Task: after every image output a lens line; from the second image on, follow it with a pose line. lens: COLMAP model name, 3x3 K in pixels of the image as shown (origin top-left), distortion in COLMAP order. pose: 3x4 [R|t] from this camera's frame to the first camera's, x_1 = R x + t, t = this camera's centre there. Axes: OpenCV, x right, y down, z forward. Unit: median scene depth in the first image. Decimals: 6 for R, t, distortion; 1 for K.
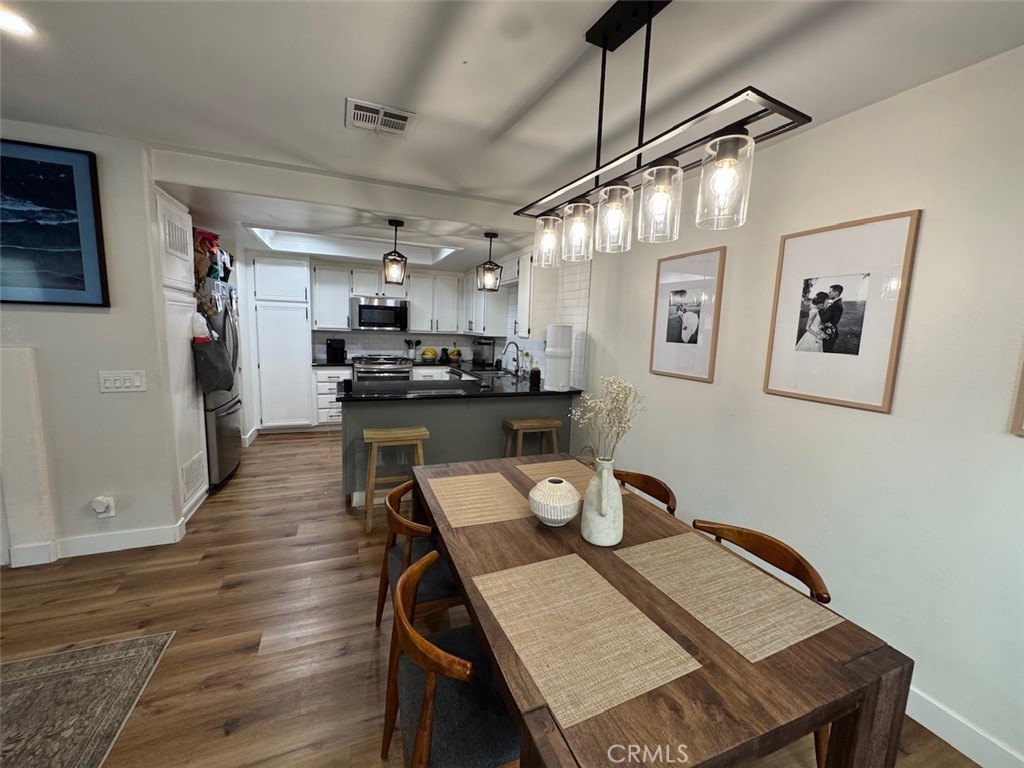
lens RADIAL K [[410.2, 0, 508.7], [0, 410.2, 381.2], [0, 0, 1]] dist [-0.004895, 0.000936]
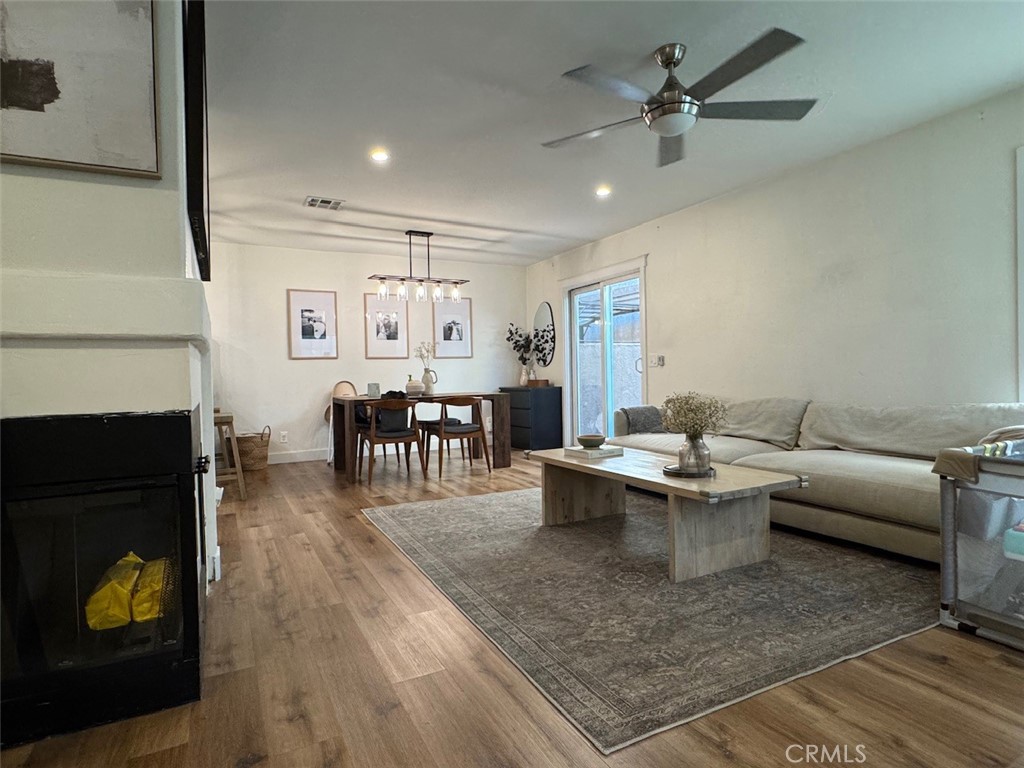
lens RADIAL K [[560.1, 0, 508.3], [0, 560.1, 382.8], [0, 0, 1]] dist [-0.002303, -0.000776]
pose [[-0.087937, -0.050085, 0.994866, -1.718711], [0.148488, 0.986918, 0.062810, 0.054723], [-0.984997, 0.153249, -0.079349, 0.323419]]
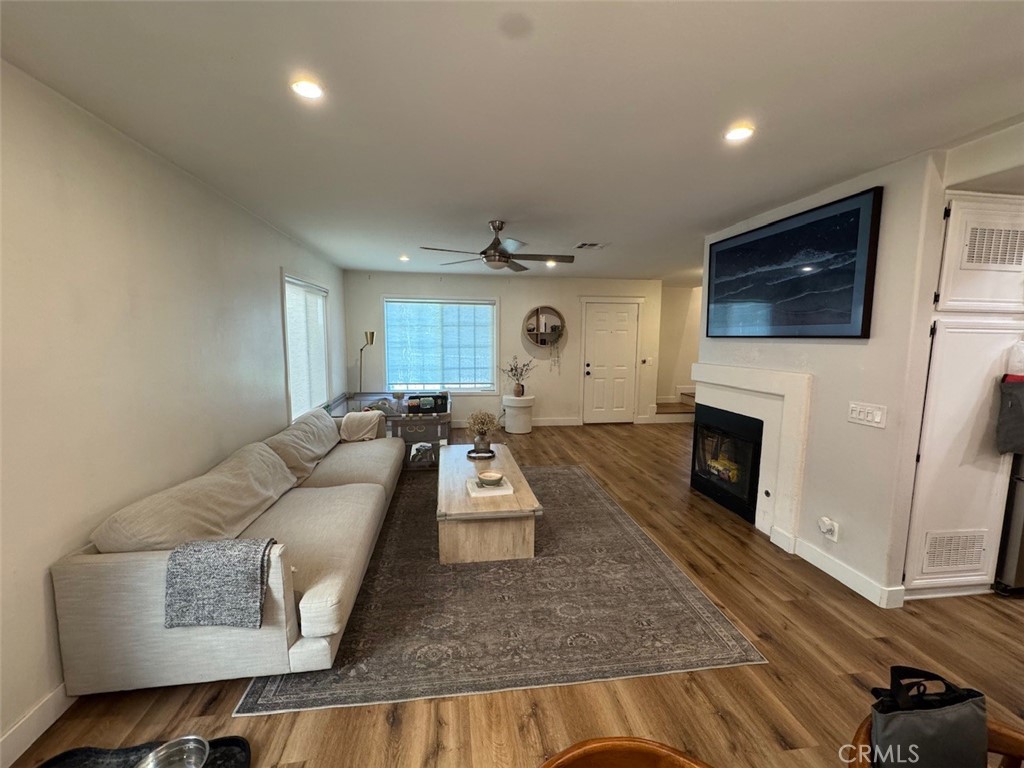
lens RADIAL K [[410.2, 0, 508.7], [0, 410.2, 381.2], [0, 0, 1]] dist [-0.004895, 0.000936]
pose [[-0.240446, 0.068752, -0.968225, 0.146404], [-0.144875, 0.983774, 0.105833, -0.042402], [0.959790, 0.165718, -0.226584, 0.297340]]
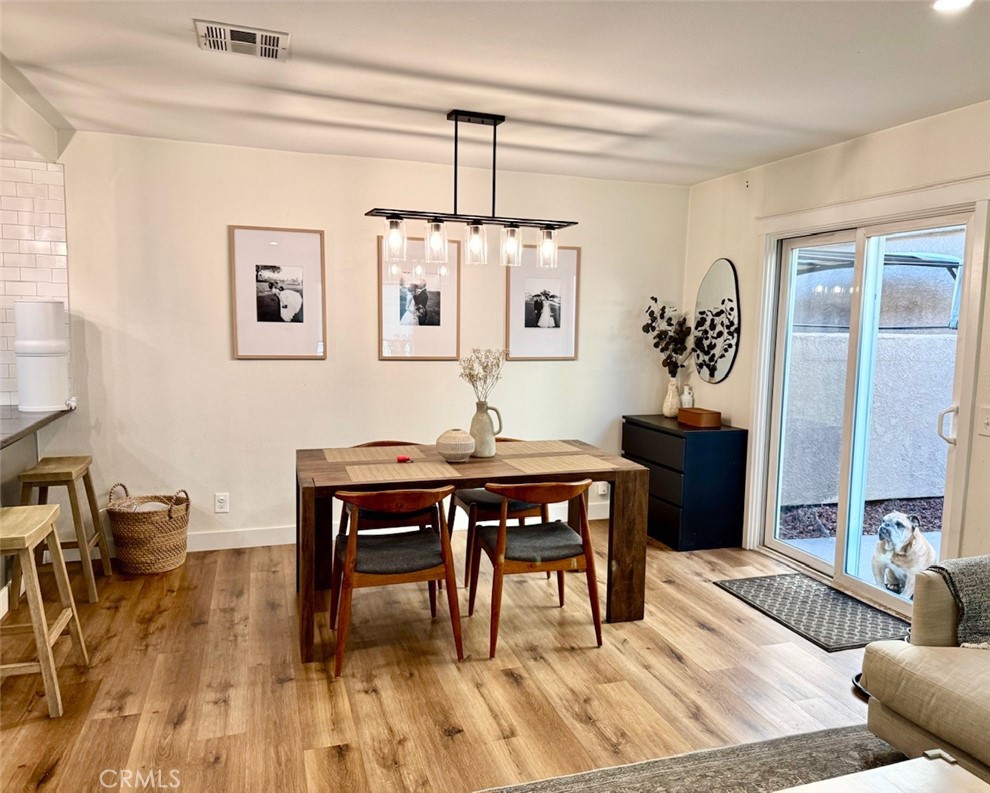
lens RADIAL K [[743.7, 0, 522.9], [0, 743.7, 401.9], [0, 0, 1]] dist [0.105034, -0.165599]
pose [[0.052897, -0.145466, 0.987948, -1.065224], [0.111699, 0.983987, 0.138902, -0.075657], [-0.992333, 0.103005, 0.068298, 0.285413]]
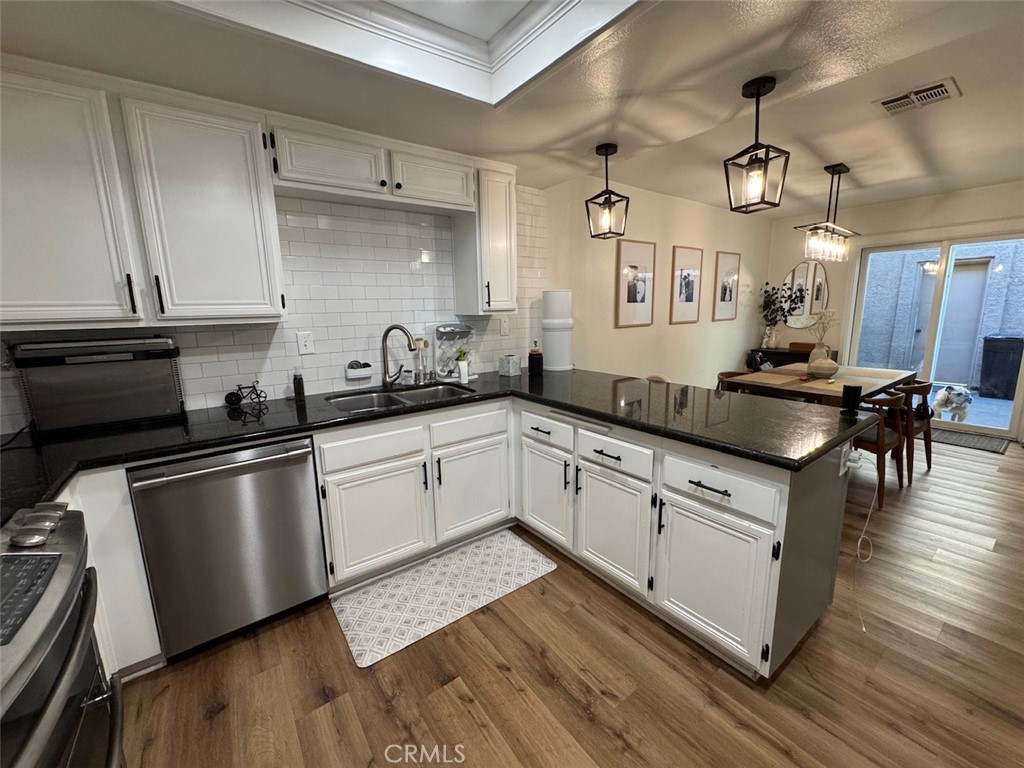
lens RADIAL K [[410.2, 0, 508.7], [0, 410.2, 381.2], [0, 0, 1]] dist [-0.004895, 0.000936]
pose [[-0.238964, -0.202907, 0.949592, -0.764088], [0.138993, 0.960706, 0.240259, -0.197615], [-0.961029, 0.189400, -0.201371, 1.478386]]
